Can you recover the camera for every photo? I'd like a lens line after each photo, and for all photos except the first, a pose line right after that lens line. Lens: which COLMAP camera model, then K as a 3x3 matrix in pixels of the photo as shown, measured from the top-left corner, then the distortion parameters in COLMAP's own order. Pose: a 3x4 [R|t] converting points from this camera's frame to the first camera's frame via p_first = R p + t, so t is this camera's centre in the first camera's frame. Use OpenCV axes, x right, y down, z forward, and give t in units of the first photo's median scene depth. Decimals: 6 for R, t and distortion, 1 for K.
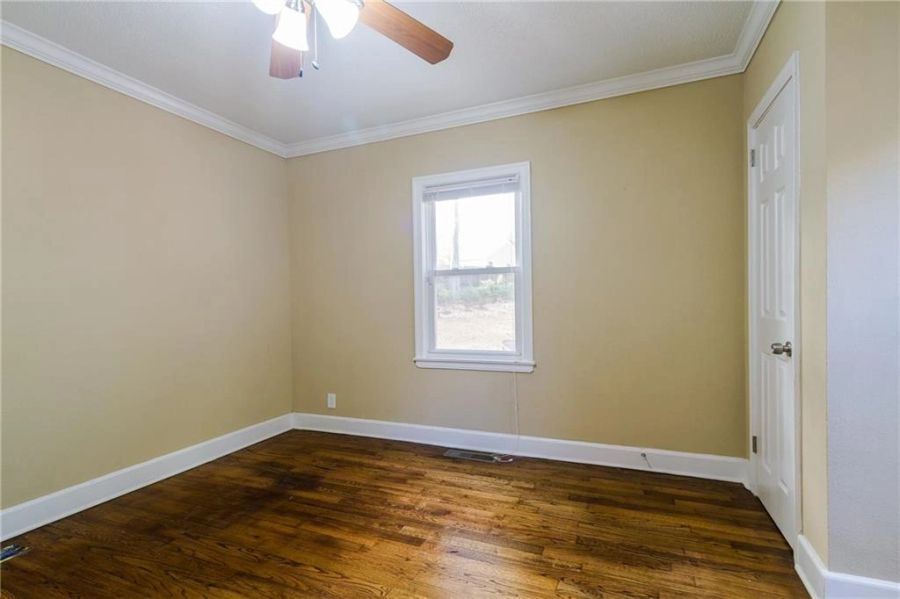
lens RADIAL K [[423.8, 0, 450.0], [0, 423.8, 299.5], [0, 0, 1]] dist [-0.000806, -0.000358]
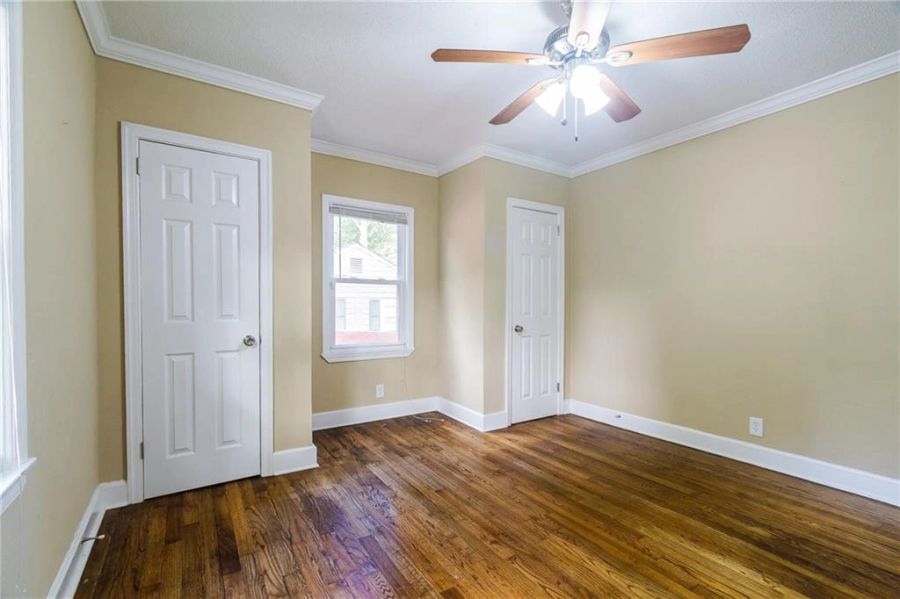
lens RADIAL K [[411.0, 0, 455.9], [0, 411.0, 309.2], [0, 0, 1]] dist [-0.000551, -0.000750]
pose [[-0.828196, 0.005694, 0.560409, -0.517743], [0.009480, 0.999948, 0.003850, 0.008041], [-0.560358, 0.008501, -0.828207, 1.586775]]
